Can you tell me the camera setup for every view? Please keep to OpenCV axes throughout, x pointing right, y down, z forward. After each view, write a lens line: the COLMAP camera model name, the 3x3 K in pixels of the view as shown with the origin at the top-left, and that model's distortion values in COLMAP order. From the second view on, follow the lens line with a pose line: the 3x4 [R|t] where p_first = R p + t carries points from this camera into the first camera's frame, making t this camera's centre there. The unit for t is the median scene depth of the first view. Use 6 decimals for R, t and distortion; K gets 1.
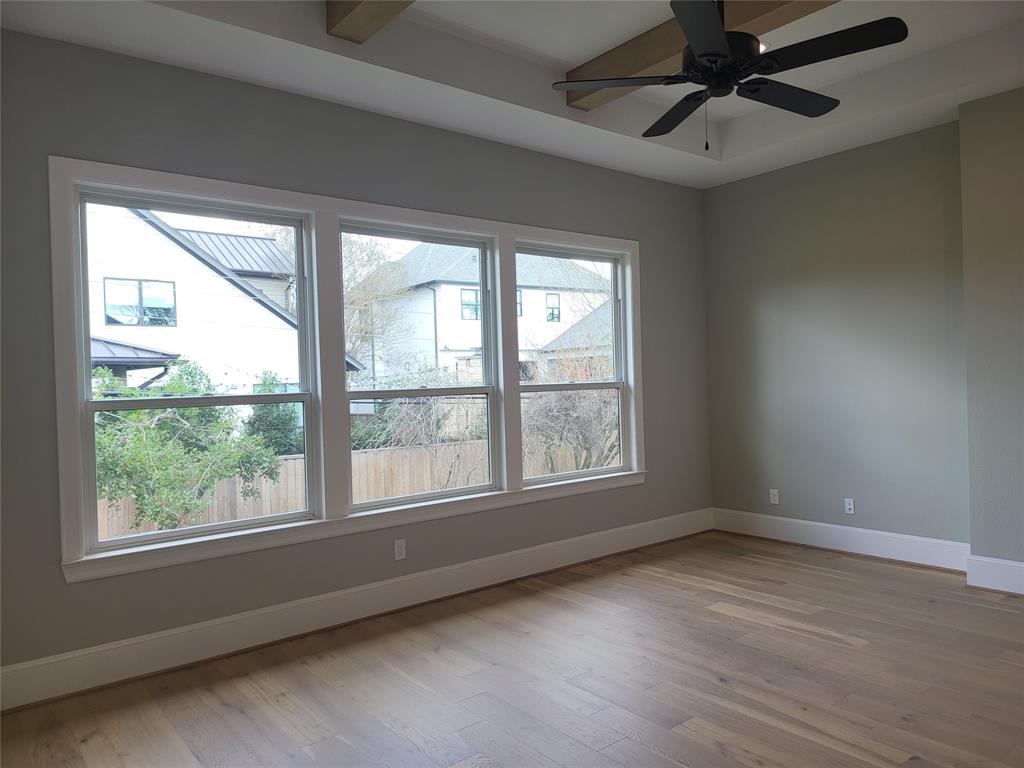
lens RADIAL K [[722.5, 0, 513.5], [0, 722.5, 387.5], [0, 0, 1]] dist [0.031700, -0.019829]
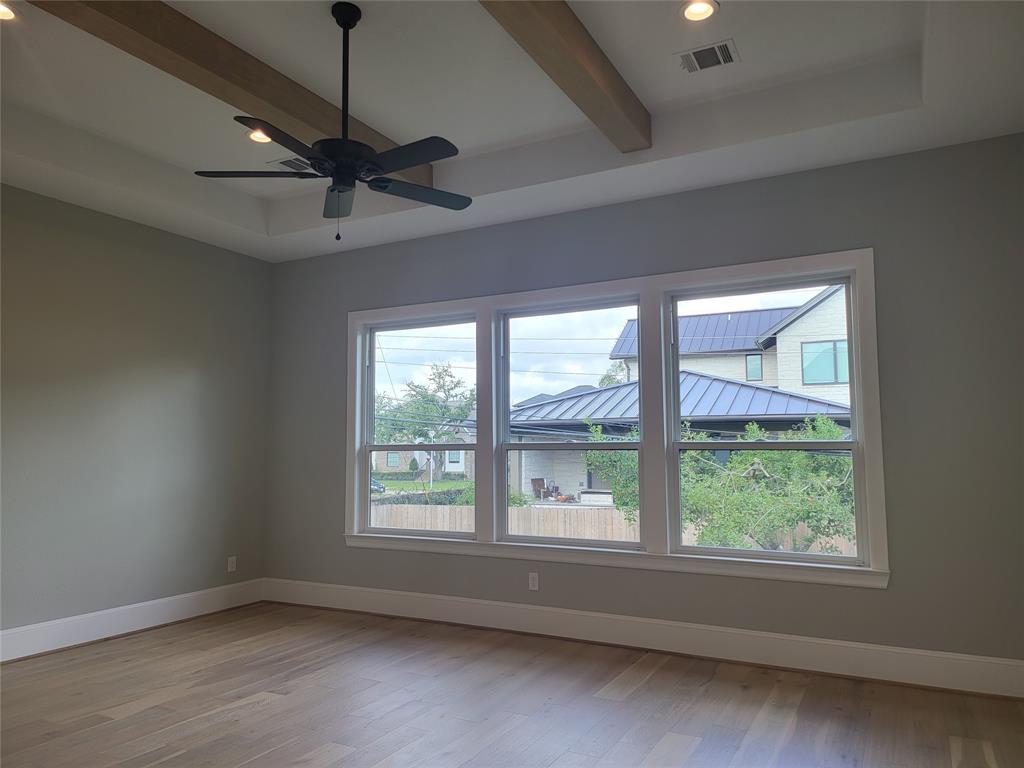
lens RADIAL K [[722.5, 0, 511.1], [0, 722.5, 379.8], [0, 0, 1]] dist [0.031700, -0.019829]
pose [[0.382841, -0.059829, -0.921875, 0.842304], [-0.019514, 0.997154, -0.072819, -0.011050], [0.923608, 0.045868, 0.380584, 0.473287]]
